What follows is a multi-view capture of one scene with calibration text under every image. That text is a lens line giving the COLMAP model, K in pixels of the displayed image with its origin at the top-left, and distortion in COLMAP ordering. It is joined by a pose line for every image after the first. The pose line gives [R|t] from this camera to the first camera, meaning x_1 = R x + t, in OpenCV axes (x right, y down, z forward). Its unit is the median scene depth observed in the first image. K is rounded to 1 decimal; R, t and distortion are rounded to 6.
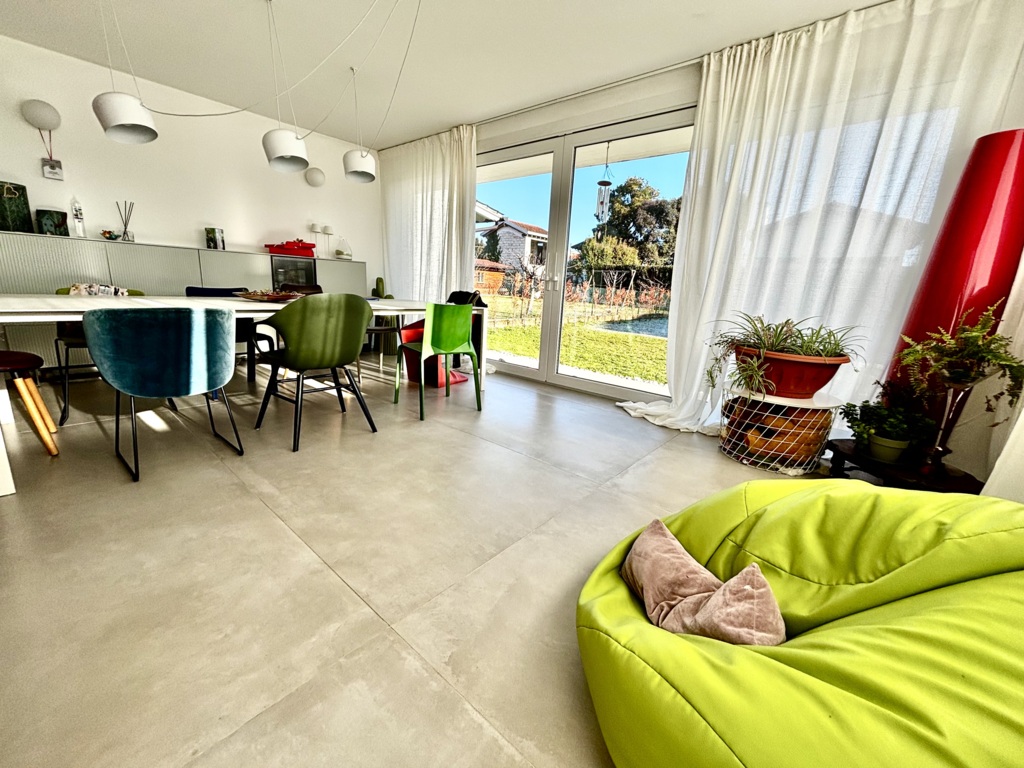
lens RADIAL K [[413.4, 0, 509.8], [0, 413.4, 382.9], [0, 0, 1]] dist [-0.002937, -0.000241]
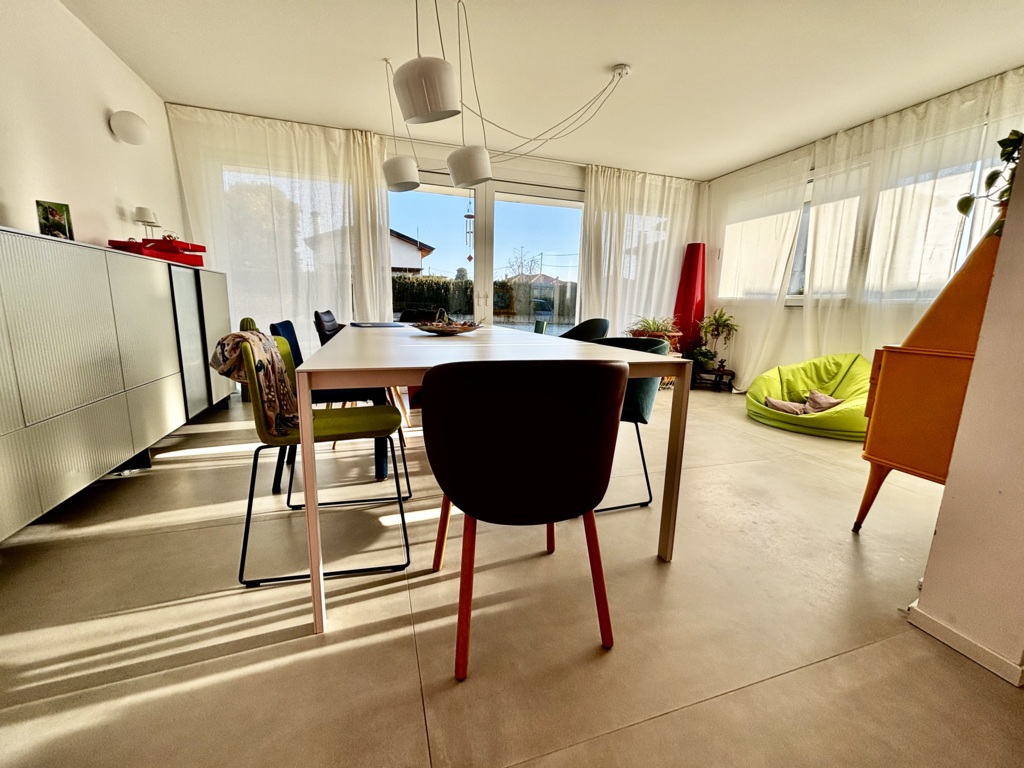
lens RADIAL K [[414.2, 0, 515.5], [0, 414.2, 383.0], [0, 0, 1]] dist [-0.000695, -0.000031]
pose [[0.504604, -0.192579, 0.841599, -1.498753], [0.199413, 0.974443, 0.103414, -0.189674], [-0.840006, 0.115643, 0.530111, 0.540042]]
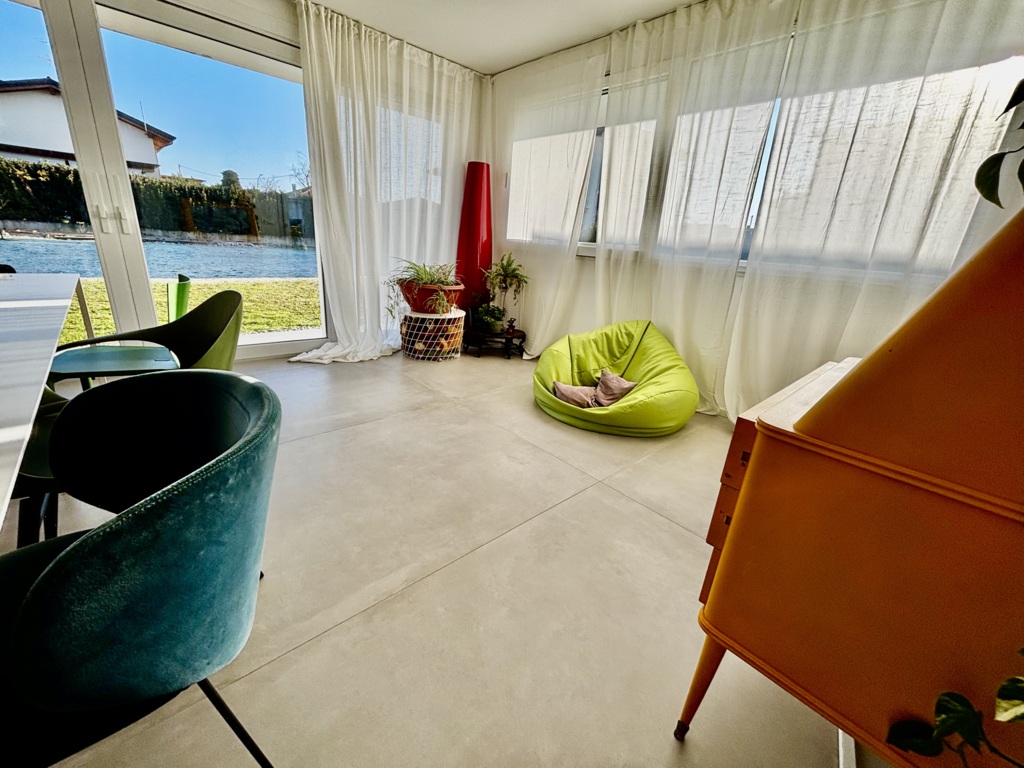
lens RADIAL K [[409.3, 0, 513.7], [0, 409.3, 378.8], [0, 0, 1]] dist [0.010926, -0.006872]
pose [[0.115673, -0.354397, 0.927913, -0.863535], [0.161888, 0.928419, 0.334410, -0.213974], [-0.980006, 0.111535, 0.164766, 0.500358]]
